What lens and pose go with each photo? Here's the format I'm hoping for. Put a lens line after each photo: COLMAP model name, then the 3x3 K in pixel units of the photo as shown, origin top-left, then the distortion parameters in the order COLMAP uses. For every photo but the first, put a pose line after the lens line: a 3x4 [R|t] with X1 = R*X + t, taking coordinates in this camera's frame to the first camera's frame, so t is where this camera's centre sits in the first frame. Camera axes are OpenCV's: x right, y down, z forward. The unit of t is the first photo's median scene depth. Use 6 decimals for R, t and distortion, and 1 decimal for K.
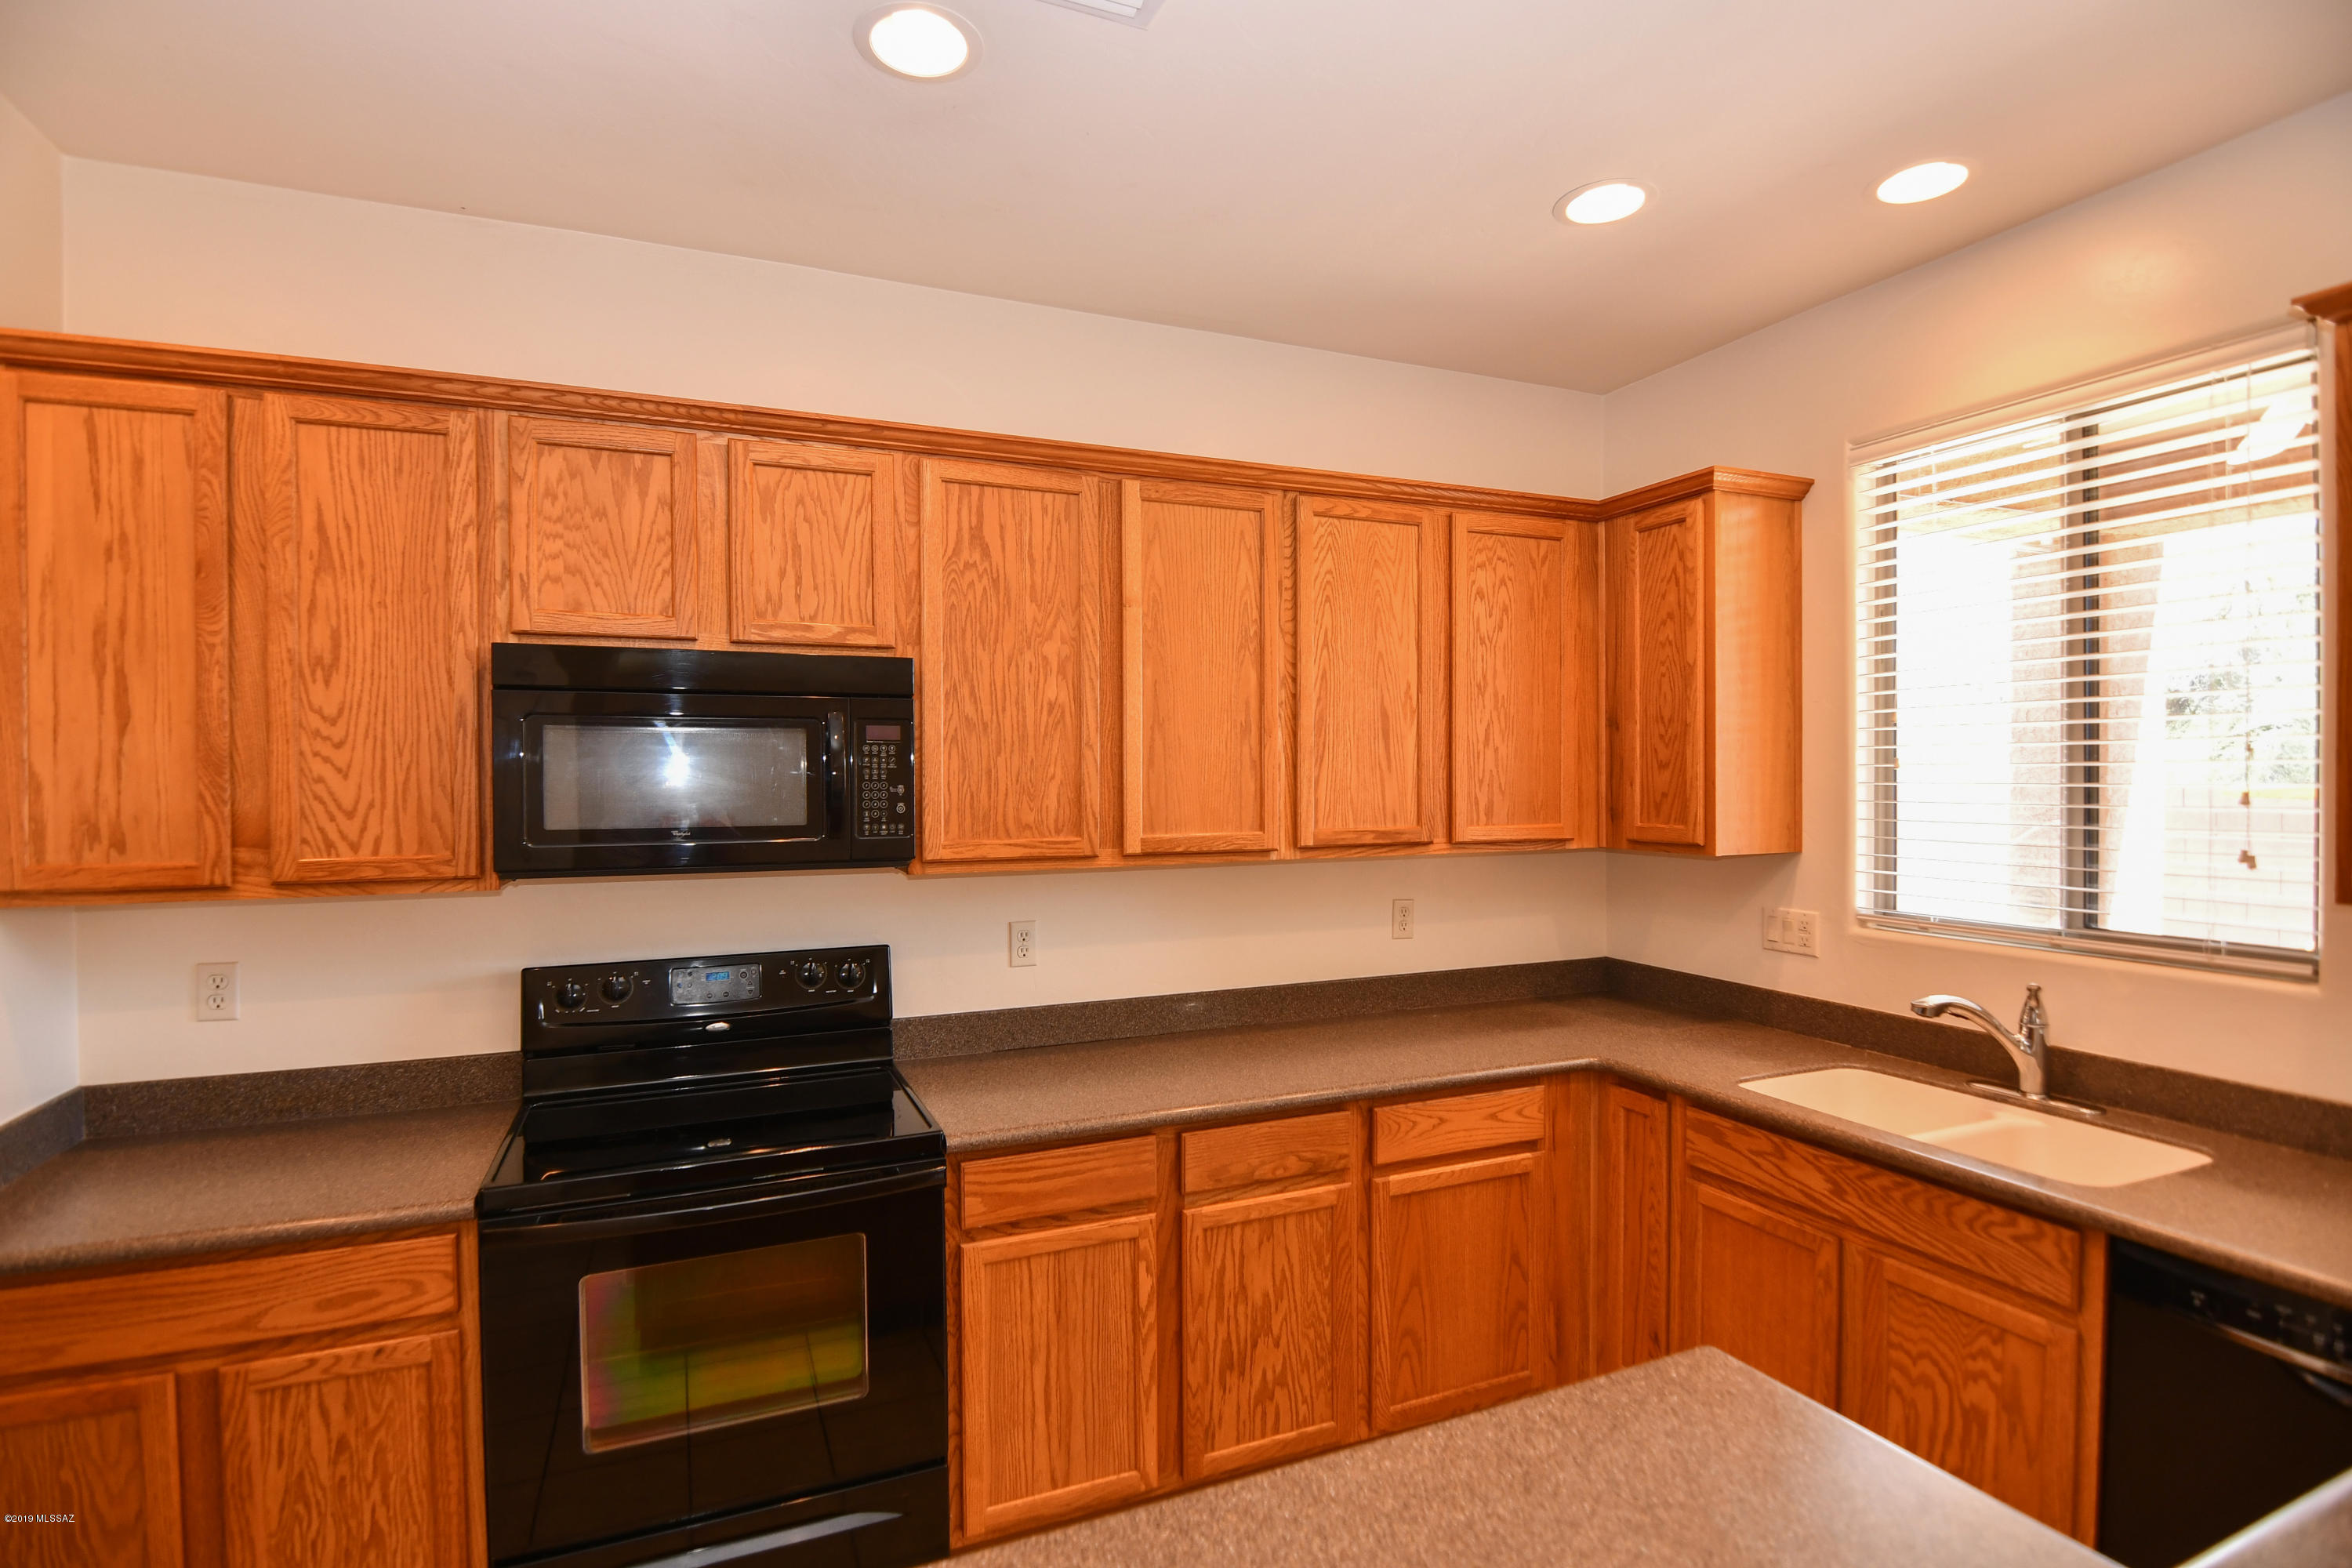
lens RADIAL K [[1159.2, 0, 1137.5], [0, 1159.2, 834.7], [0, 0, 1]] dist [-0.002786, -0.016528]
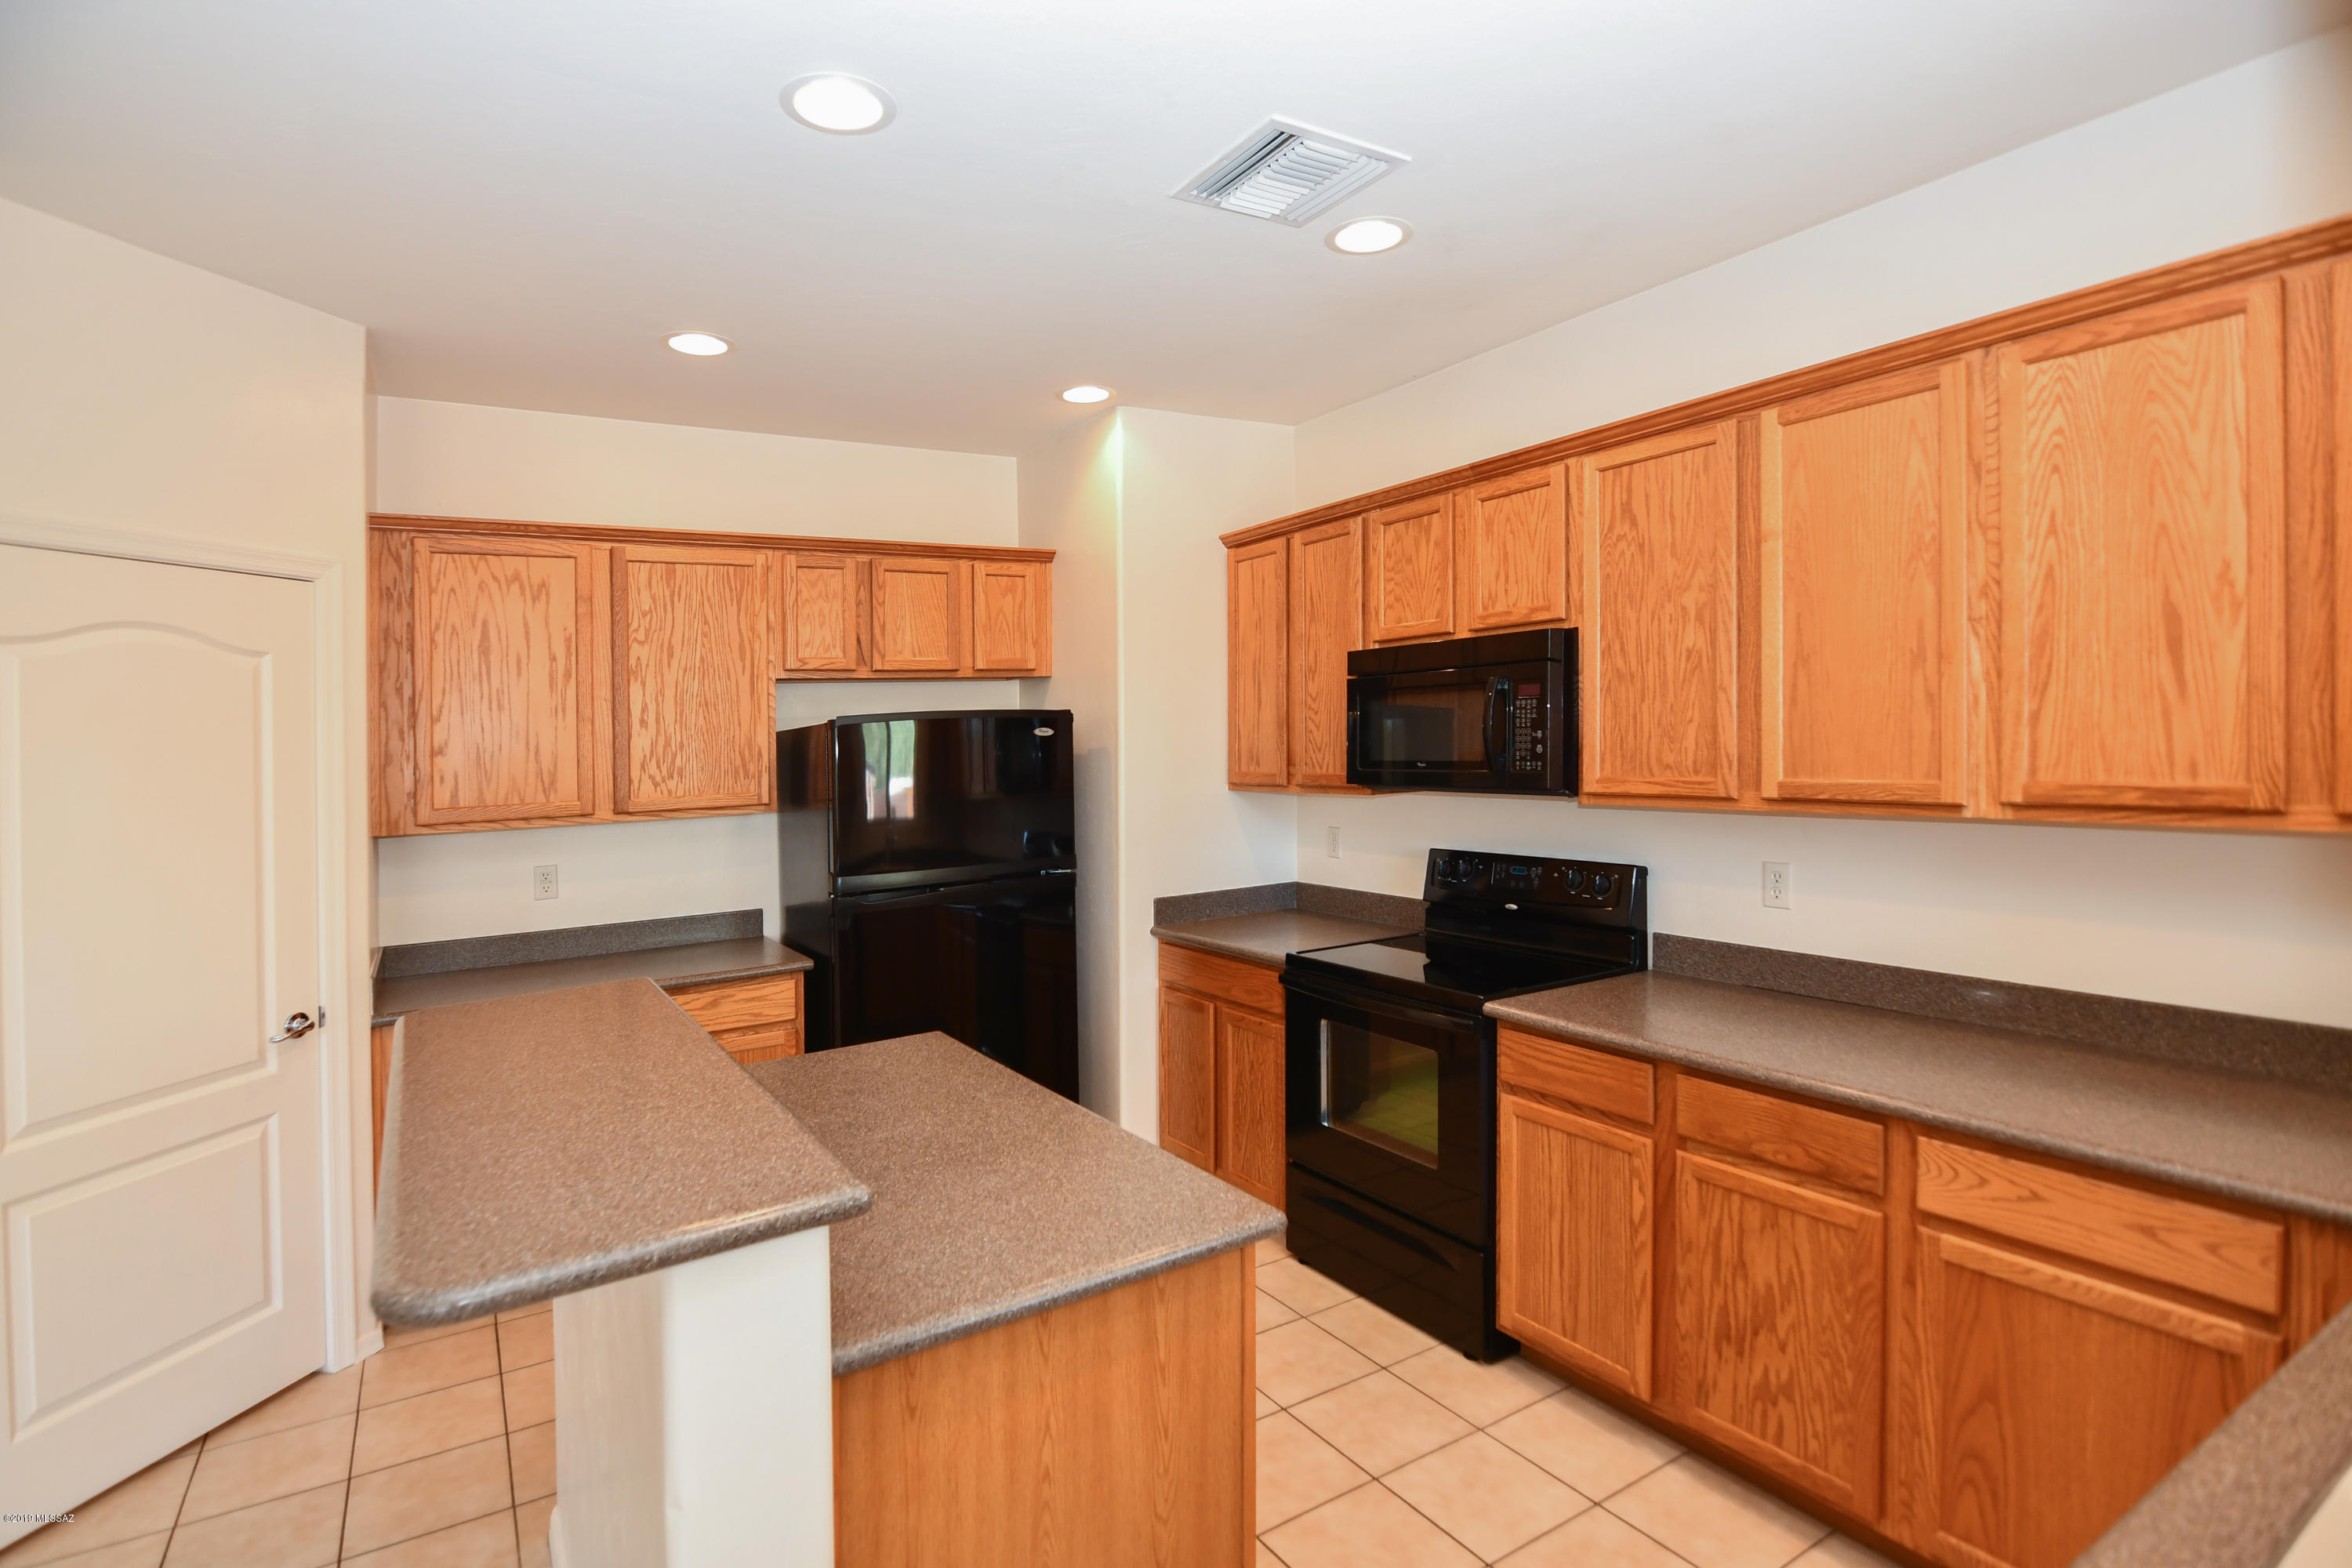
lens RADIAL K [[1125.4, 0, 1161.6], [0, 1125.4, 765.9], [0, 0, 1]] dist [-0.001091, -0.015668]
pose [[0.163413, 0.025234, -0.986235, 0.860657], [-0.019185, 0.999565, 0.022397, -0.022053], [0.986371, 0.015261, 0.163826, 0.364019]]
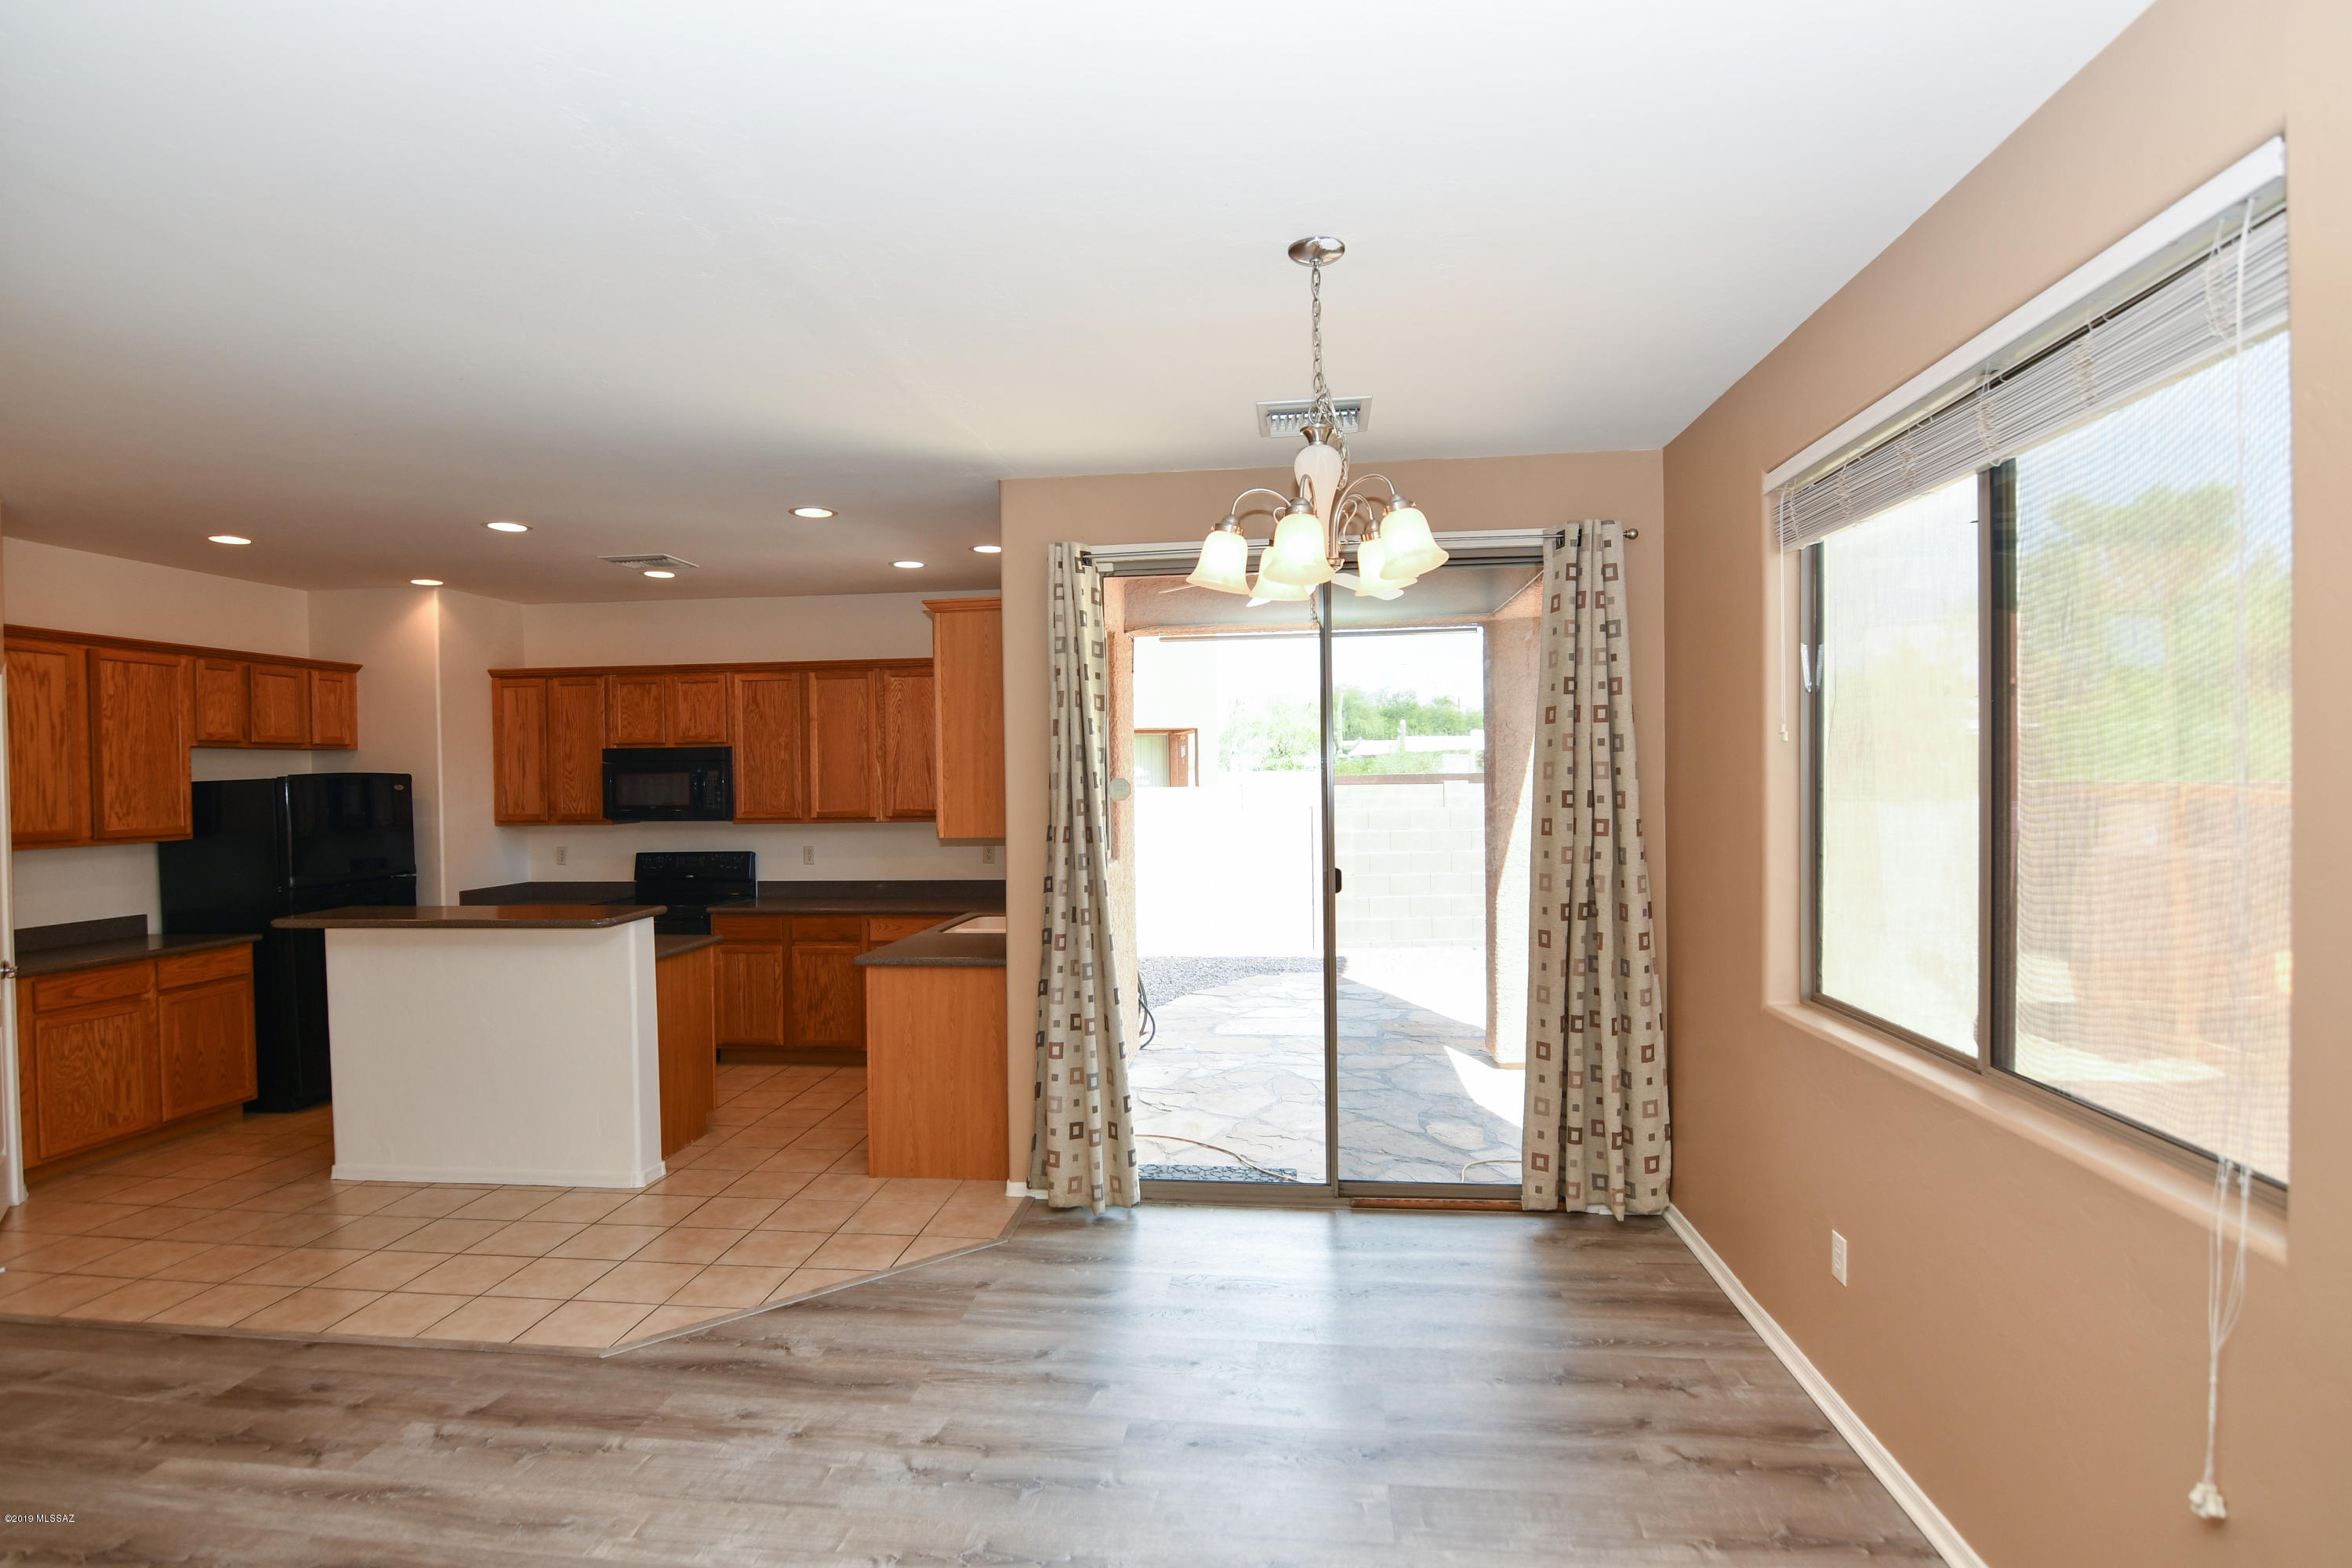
lens RADIAL K [[1210.2, 0, 1093.0], [0, 1210.2, 863.3], [0, 0, 1]] dist [-0.000916, -0.000493]
pose [[0.854747, 0.028154, -0.518281, 1.984365], [-0.017732, 0.999529, 0.025052, 0.041393], [0.518742, -0.012223, 0.854844, -1.005191]]
